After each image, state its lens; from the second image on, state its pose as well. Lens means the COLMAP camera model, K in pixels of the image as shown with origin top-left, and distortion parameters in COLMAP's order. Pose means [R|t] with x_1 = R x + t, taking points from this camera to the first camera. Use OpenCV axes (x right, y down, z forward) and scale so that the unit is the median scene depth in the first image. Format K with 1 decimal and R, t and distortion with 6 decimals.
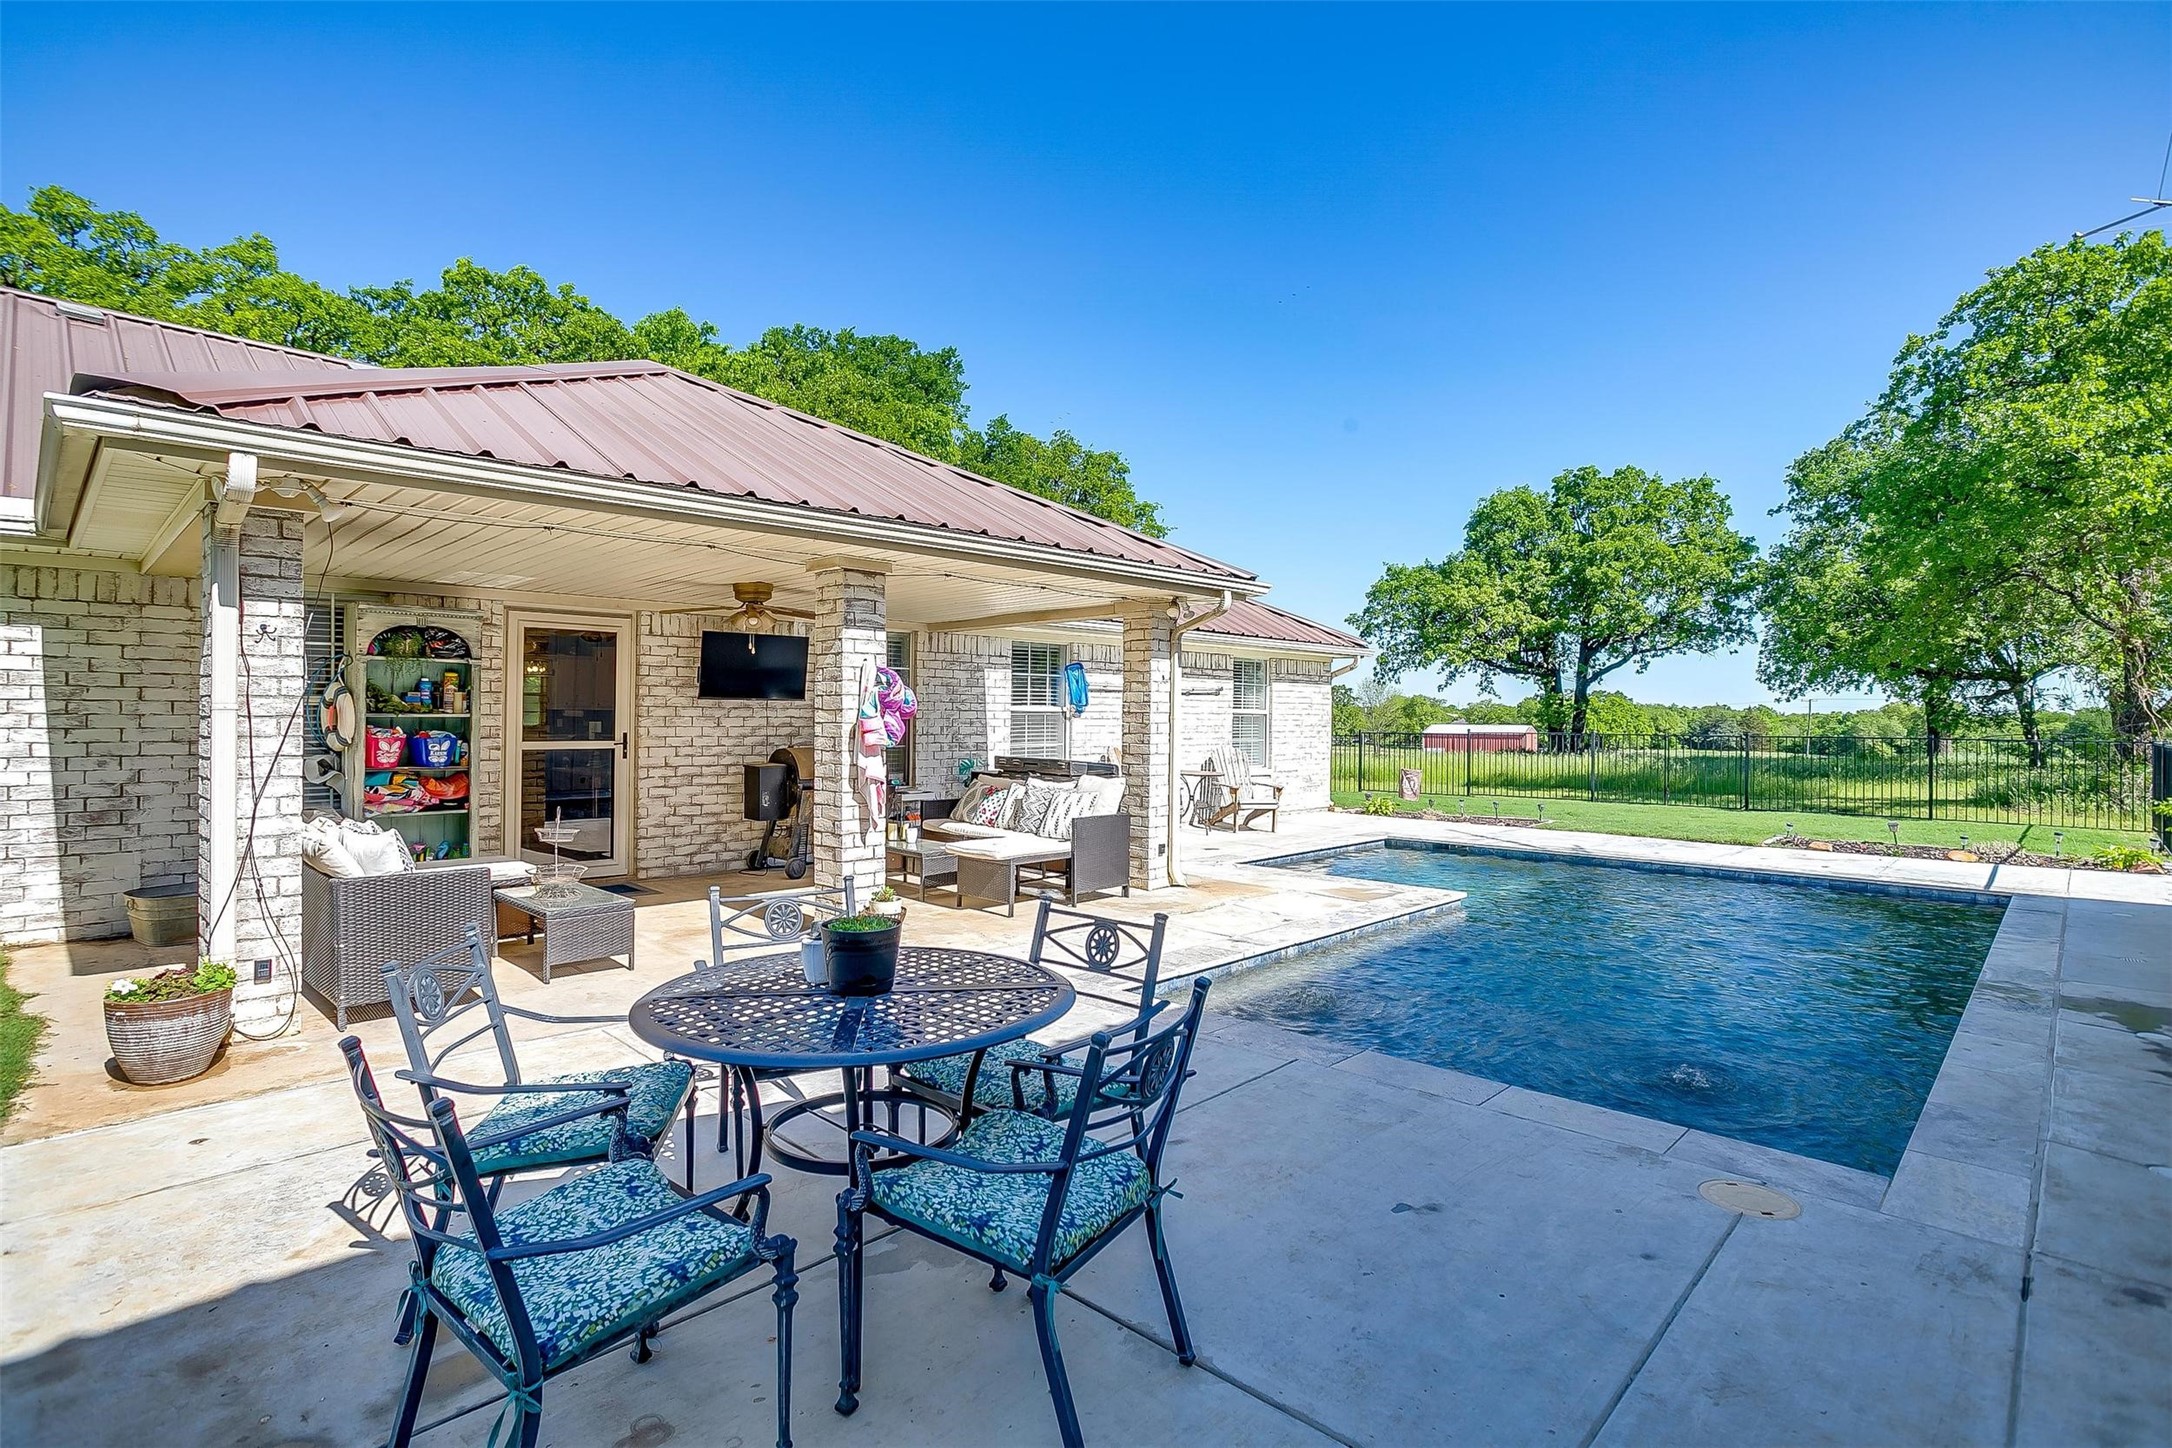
lens RADIAL K [[1058.2, 0, 1085.6], [0, 1058.2, 718.2], [0, 0, 1]] dist [-0.048189, 0.023354]
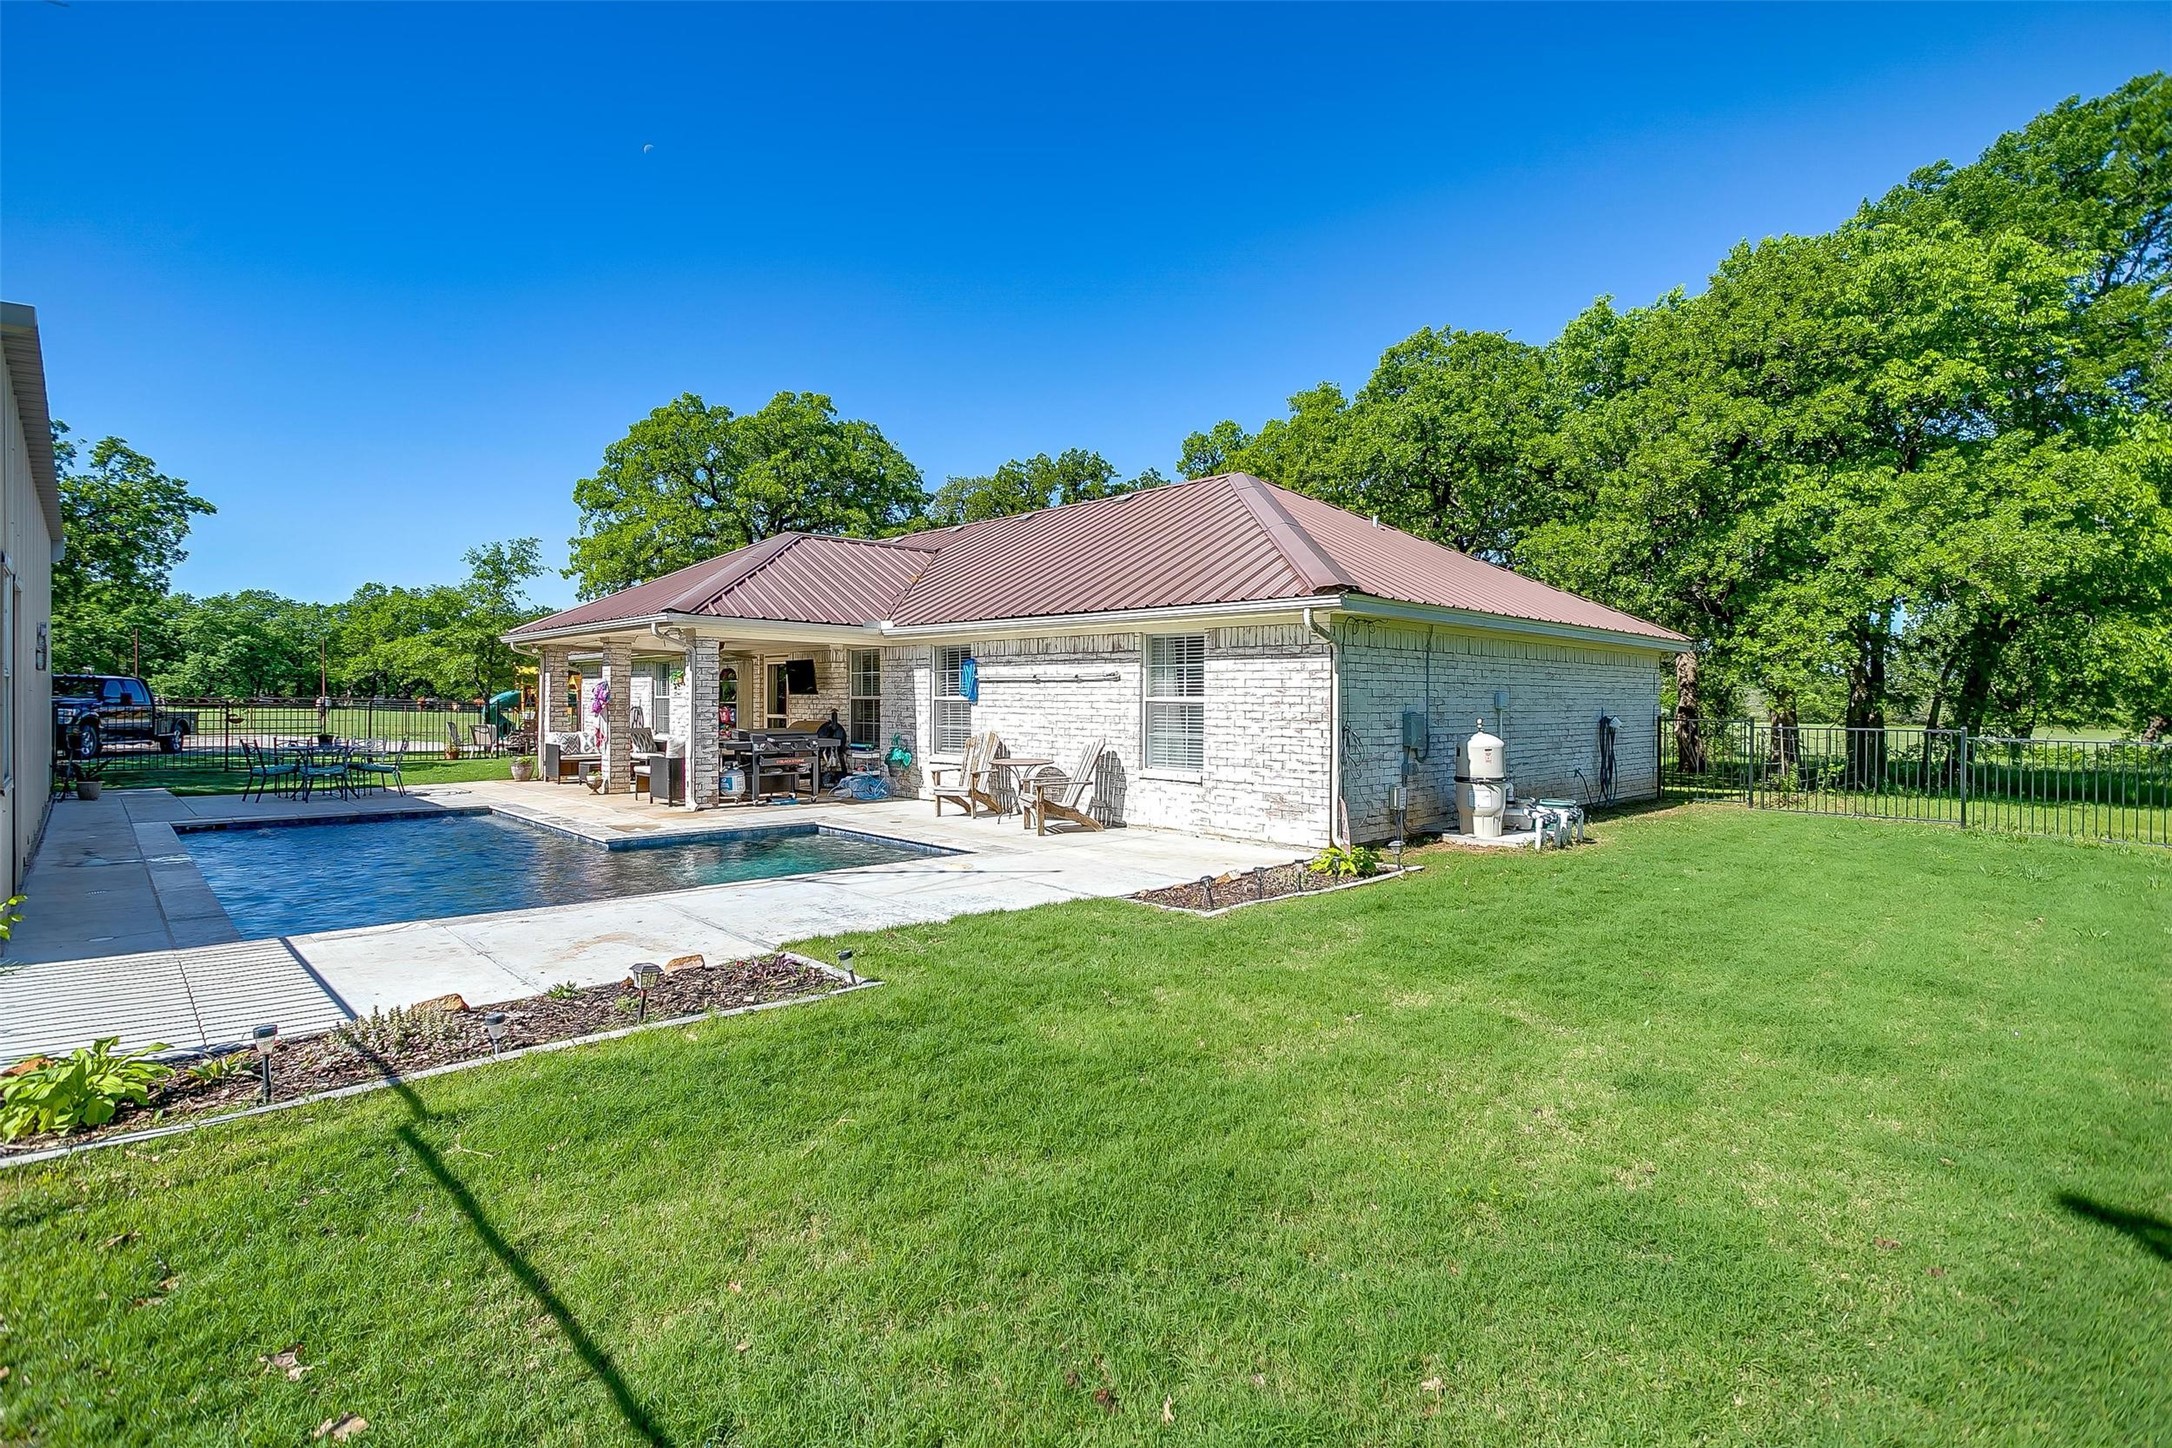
lens RADIAL K [[1058.2, 0, 1086.1], [0, 1058.2, 717.0], [0, 0, 1]] dist [-0.048189, 0.023354]
pose [[-0.032437, 0.012884, -0.999391, 1.124720], [-0.007858, 0.999883, 0.013145, -0.004033], [0.999443, 0.008280, -0.032332, 1.130296]]
